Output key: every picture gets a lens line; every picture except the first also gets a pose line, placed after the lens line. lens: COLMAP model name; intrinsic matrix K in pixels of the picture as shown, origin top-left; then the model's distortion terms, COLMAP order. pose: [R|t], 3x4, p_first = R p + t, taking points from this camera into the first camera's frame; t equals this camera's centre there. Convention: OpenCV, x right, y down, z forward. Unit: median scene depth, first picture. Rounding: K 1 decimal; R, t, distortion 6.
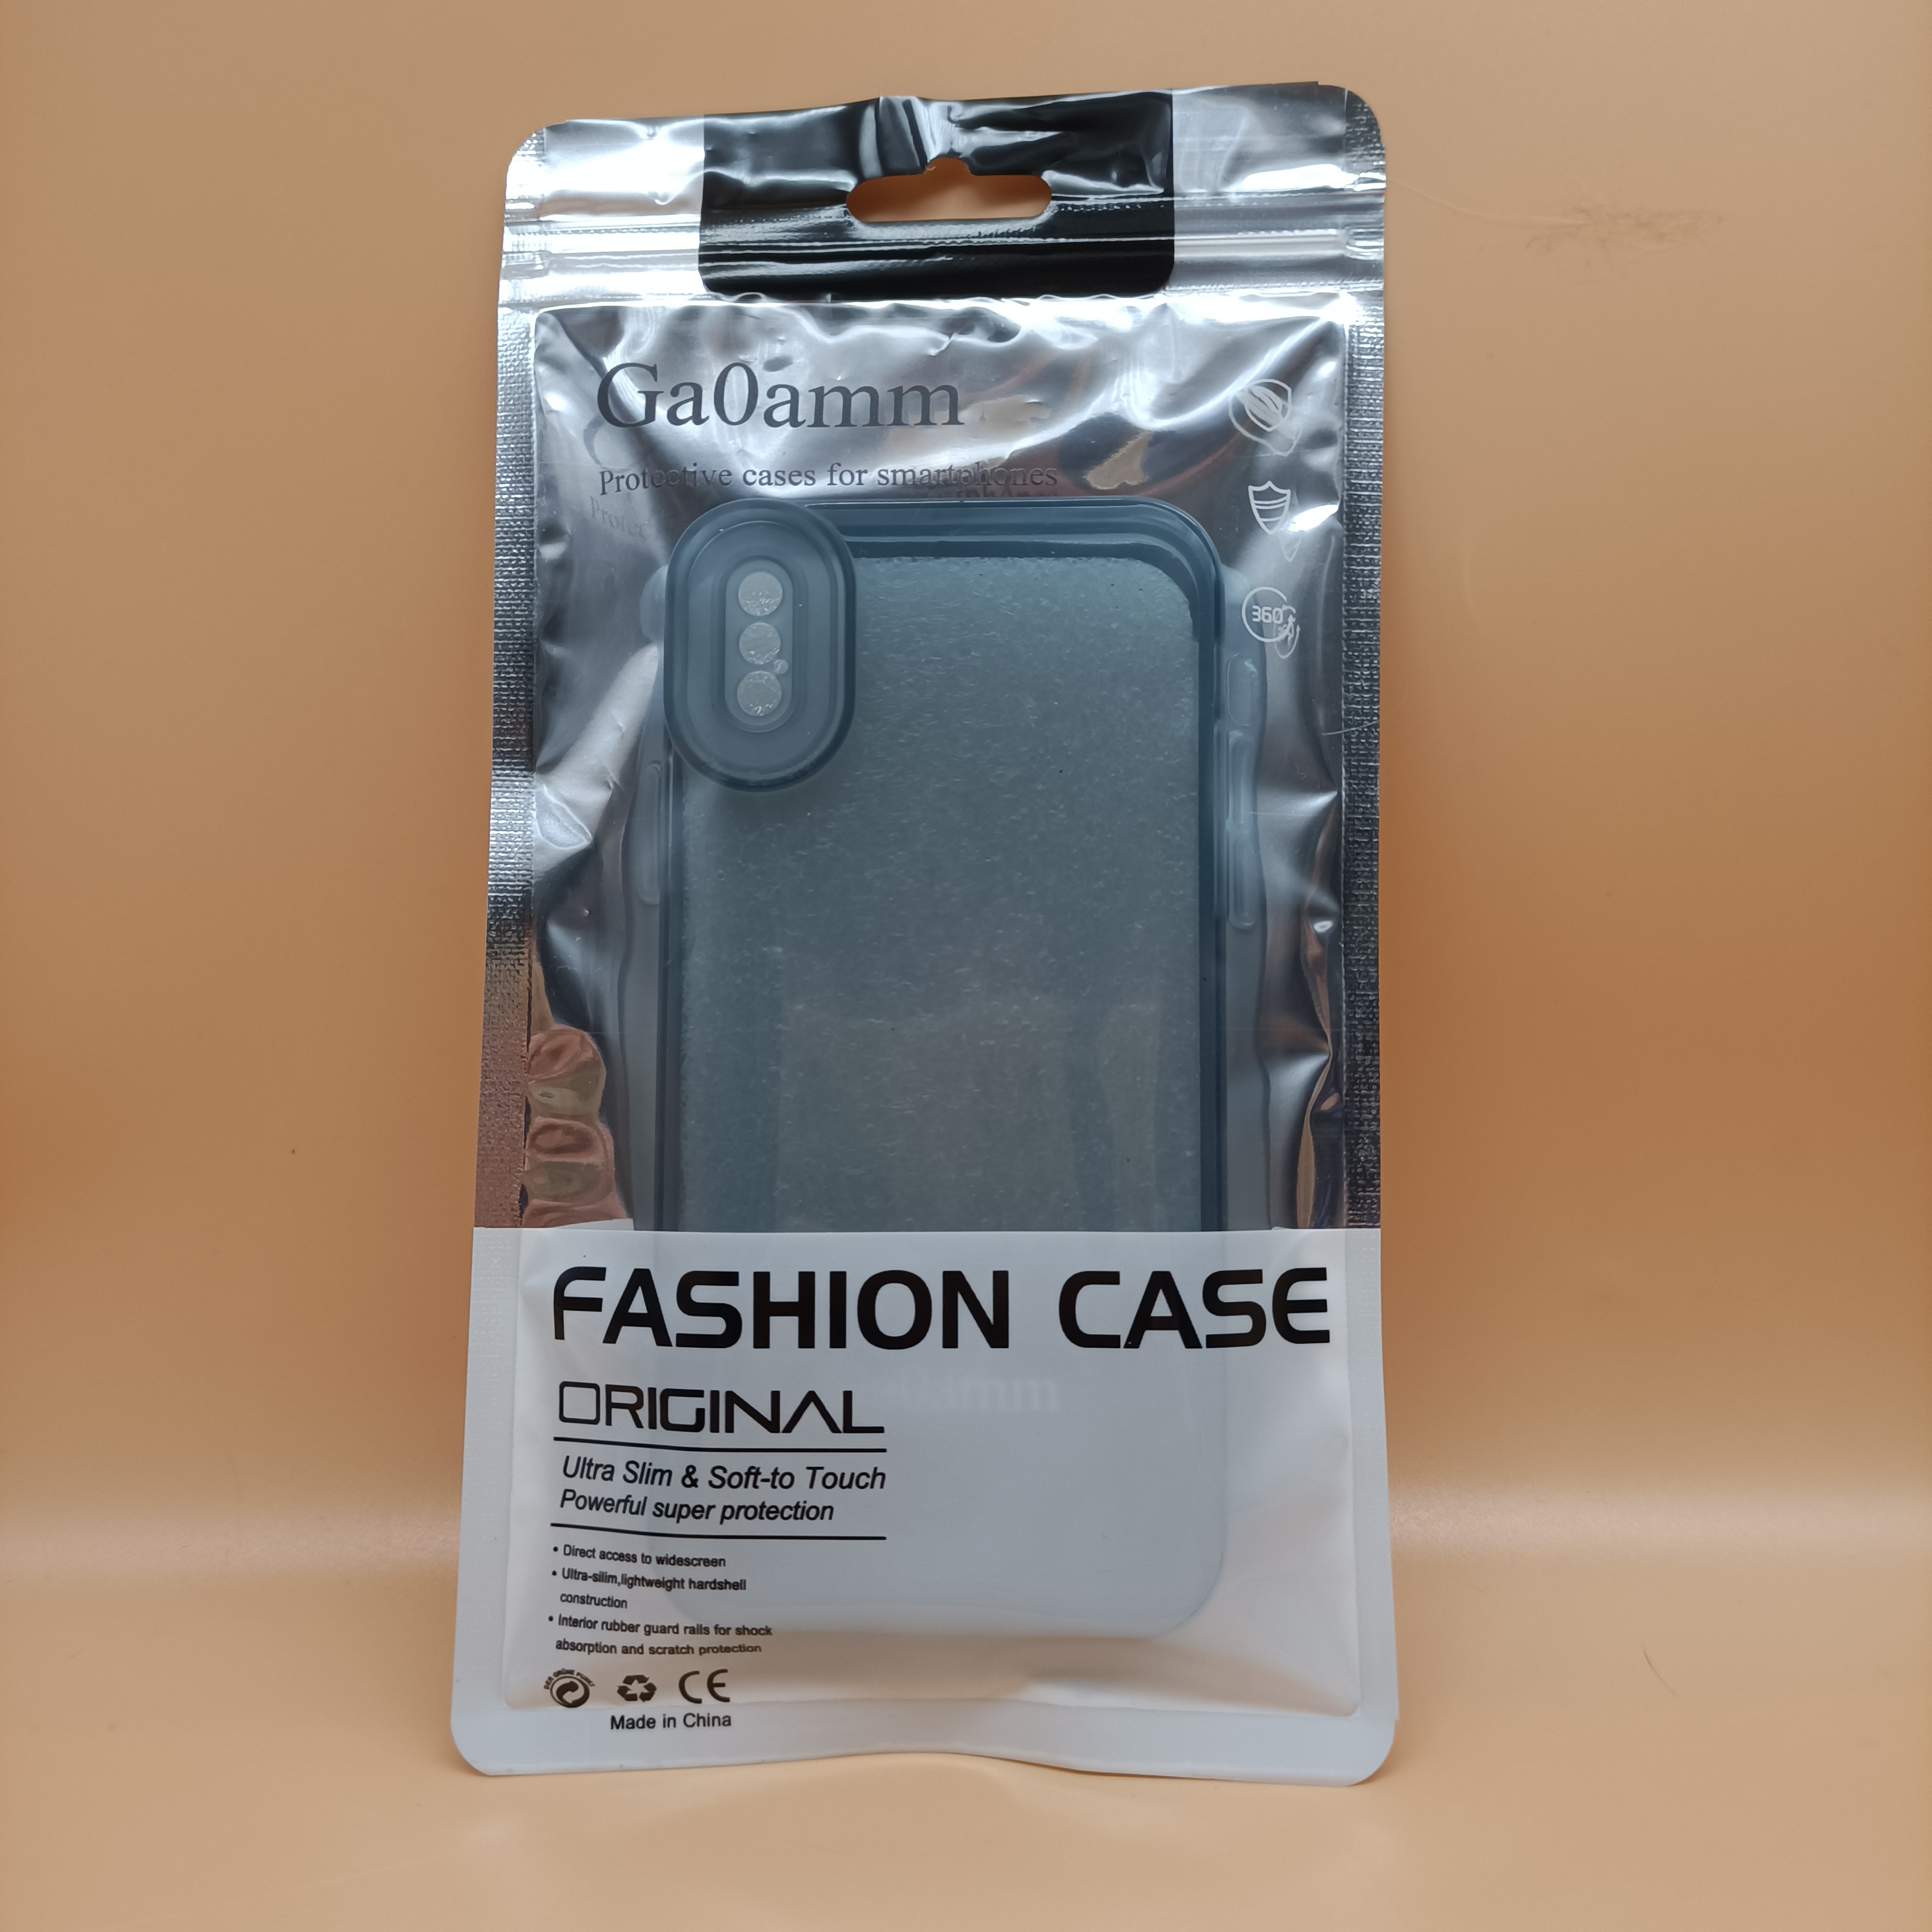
lens RADIAL K [[1997.6, 0, 979.4], [0, 1997.6, 965.8], [0, 0, 1]] dist [0.013346, 0.000000]
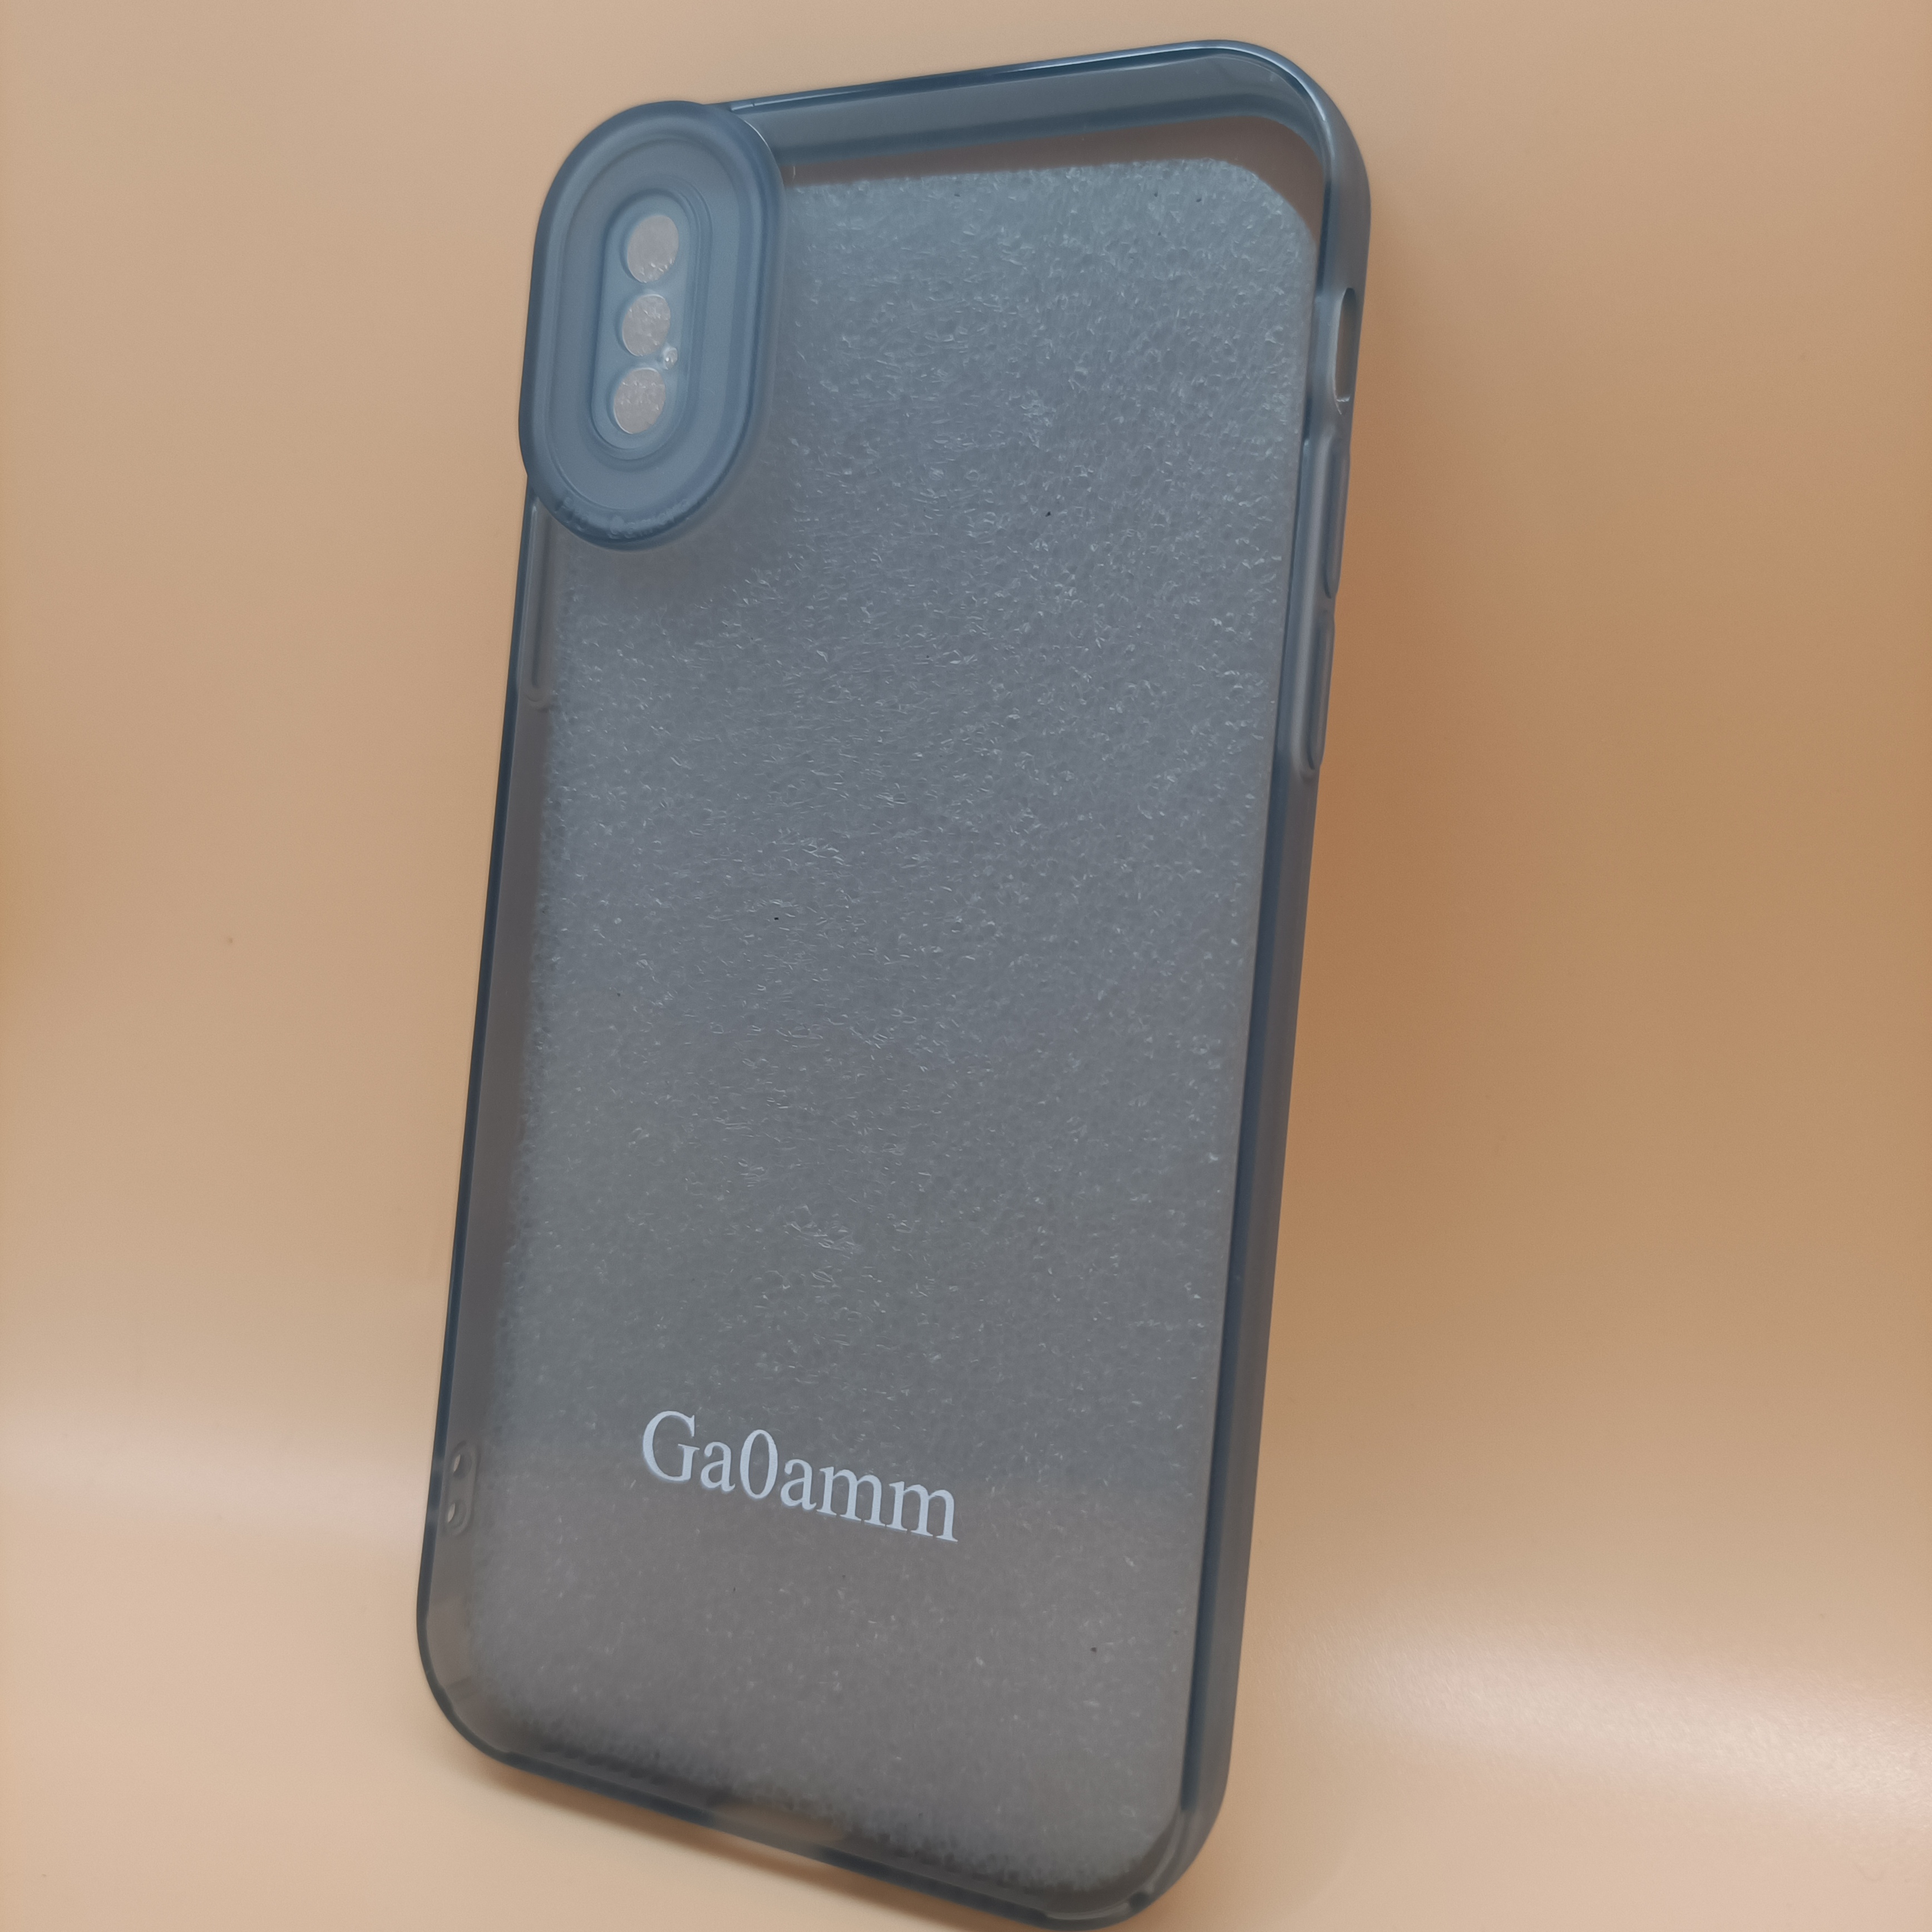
lens RADIAL K [[1997.6, 0, 961.5], [0, 1997.6, 961.5], [0, 0, 1]] dist [0.013346, 0.000000]
pose [[0.931369, 0.079304, -0.355335, 0.244490], [-0.051945, 0.994949, 0.085900, -0.013238], [0.360352, -0.061546, 0.930784, 0.415531]]
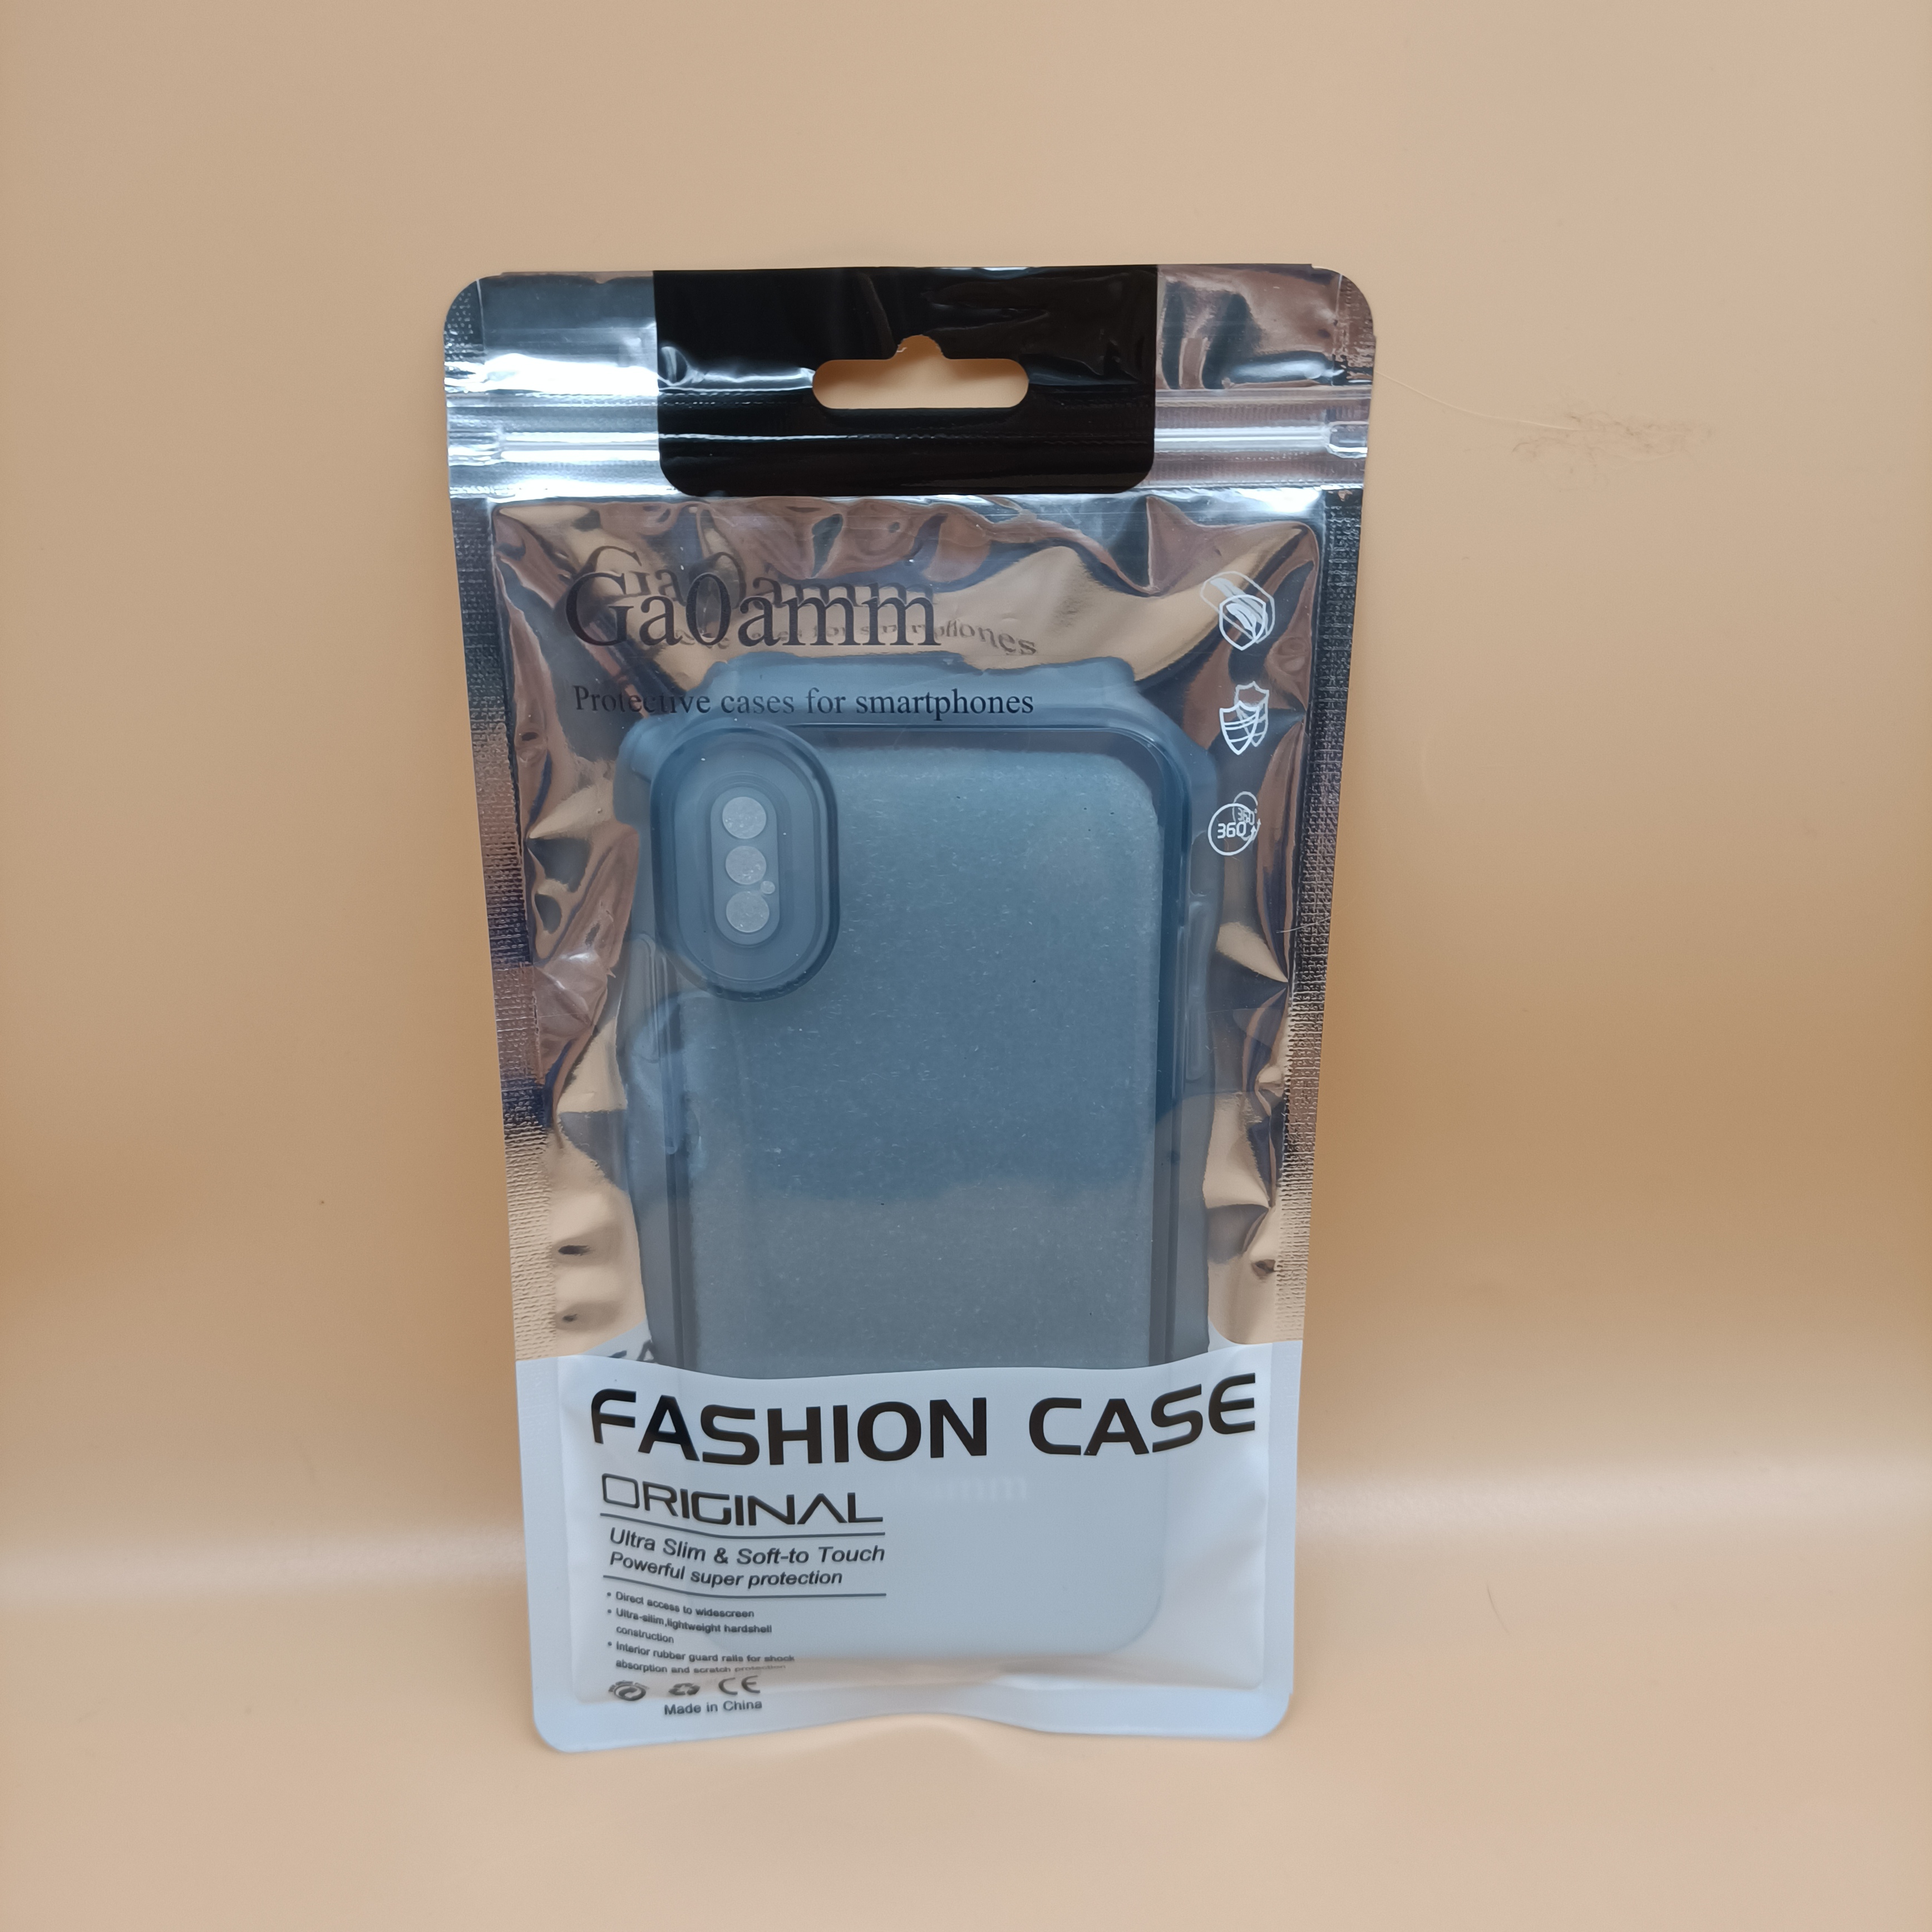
lens RADIAL K [[1997.6, 0, 947.6], [0, 1997.6, 966.0], [0, 0, 1]] dist [0.013346, 0.000000]
pose [[0.998379, -0.024056, 0.051580, -0.061024], [0.002765, 0.925711, 0.378221, -0.514100], [-0.056847, -0.377465, 0.924277, 0.017005]]
